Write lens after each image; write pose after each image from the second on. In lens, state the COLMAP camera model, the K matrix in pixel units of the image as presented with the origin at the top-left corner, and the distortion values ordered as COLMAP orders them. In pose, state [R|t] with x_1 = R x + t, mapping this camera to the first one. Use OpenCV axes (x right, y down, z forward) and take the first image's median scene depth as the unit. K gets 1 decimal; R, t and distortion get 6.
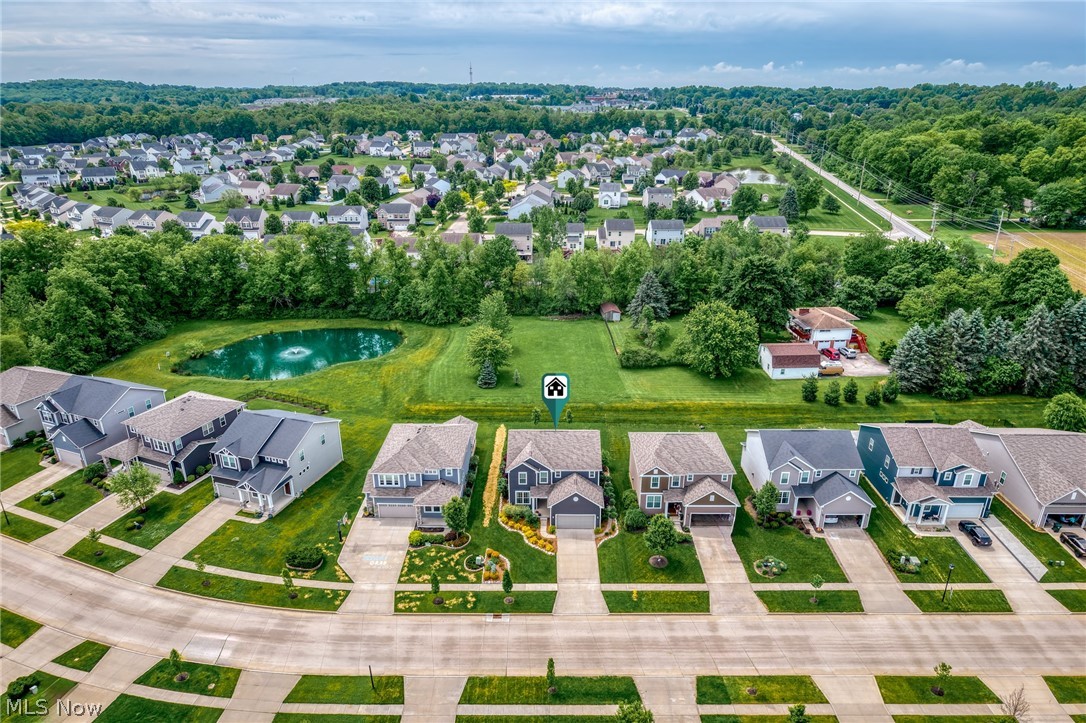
lens RADIAL K [[682.4, 0, 549.9], [0, 682.4, 361.7], [0, 0, 1]] dist [-0.003202, 0.004274]
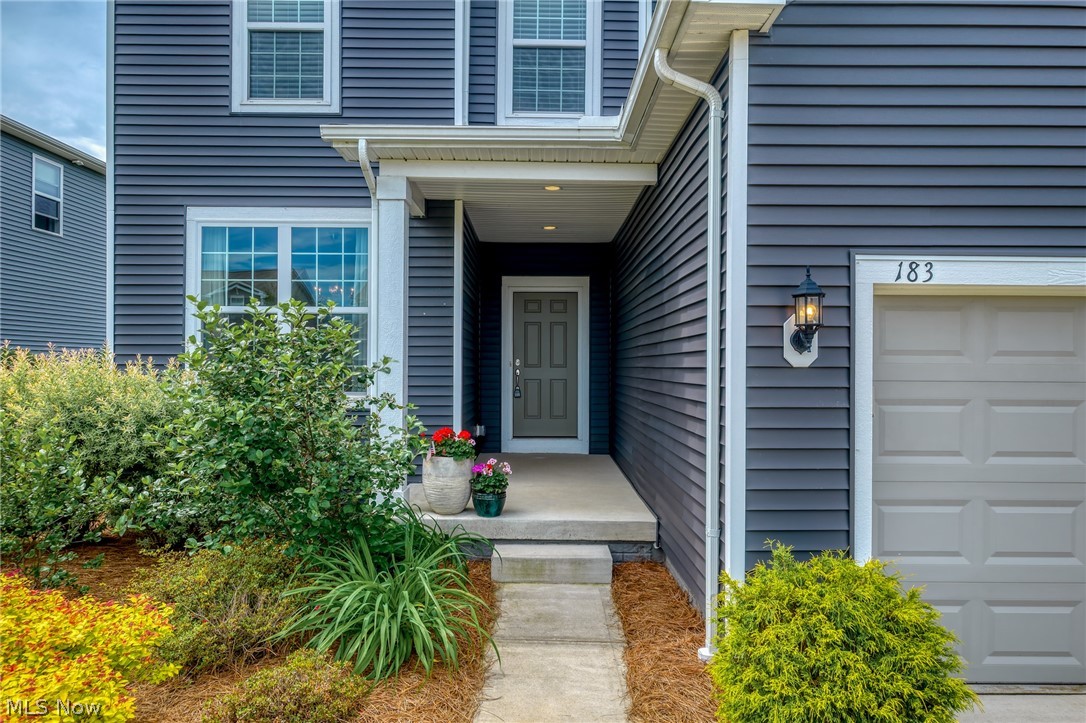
lens RADIAL K [[682.4, 0, 537.0], [0, 682.4, 360.2], [0, 0, 1]] dist [-0.003202, 0.004274]
pose [[0.999917, 0.010478, 0.007513, -0.007575], [-0.007314, 0.940845, -0.338758, 0.172276], [-0.010619, 0.338675, 0.940843, 0.682604]]
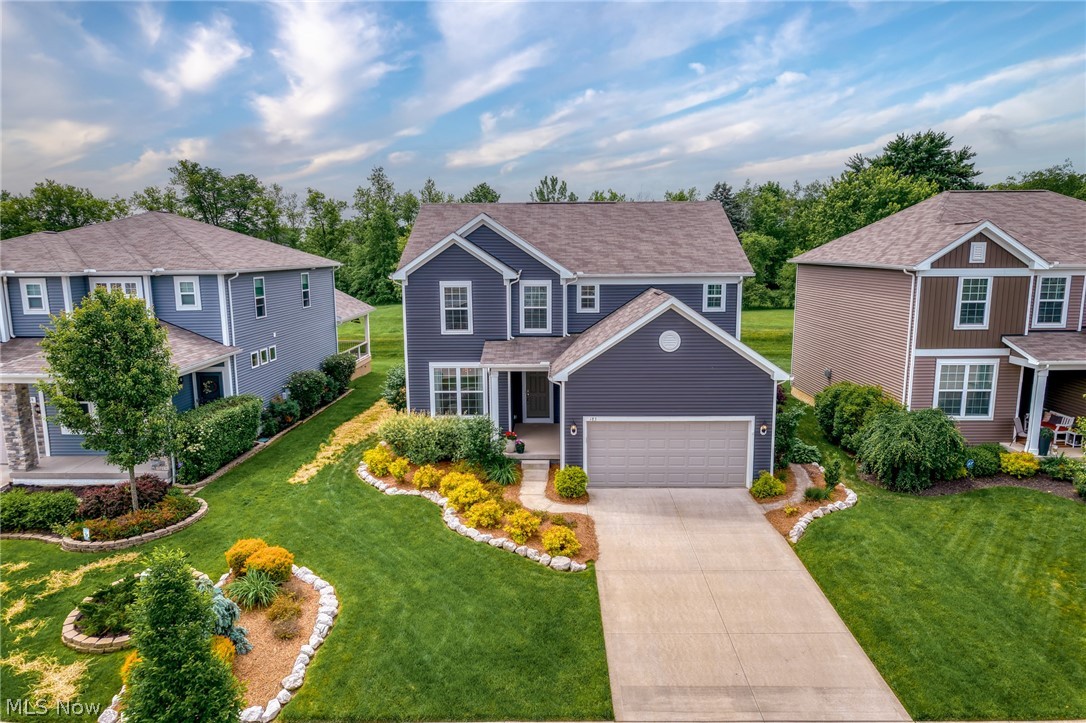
lens RADIAL K [[682.4, 0, 543.3], [0, 682.4, 338.4], [0, 0, 1]] dist [-0.003202, 0.004274]
pose [[0.999965, -0.001439, -0.008235, -0.002511], [-0.000235, 0.979822, -0.199870, 0.173116], [0.008356, 0.199865, 0.979788, 0.540864]]
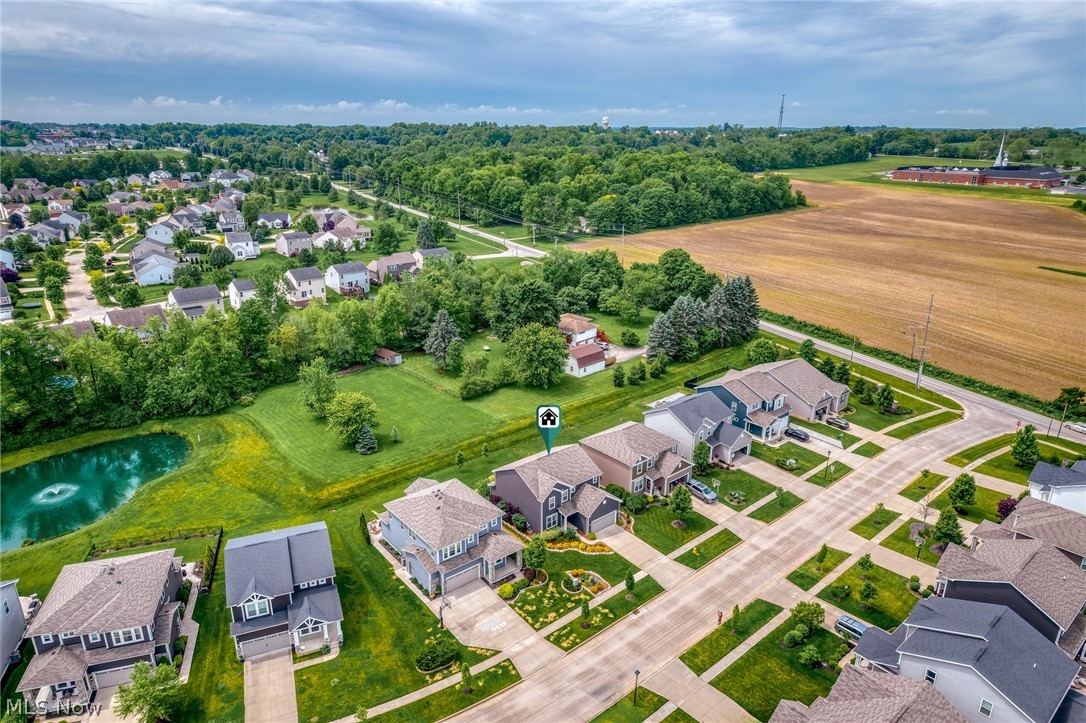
lens RADIAL K [[682.4, 0, 545.6], [0, 682.4, 360.9], [0, 0, 1]] dist [-0.003202, 0.004274]
pose [[0.759975, -0.208872, 0.615476, -0.486524], [0.237645, 0.970685, 0.035980, -0.065585], [-0.604949, 0.118921, 0.787334, 0.090180]]
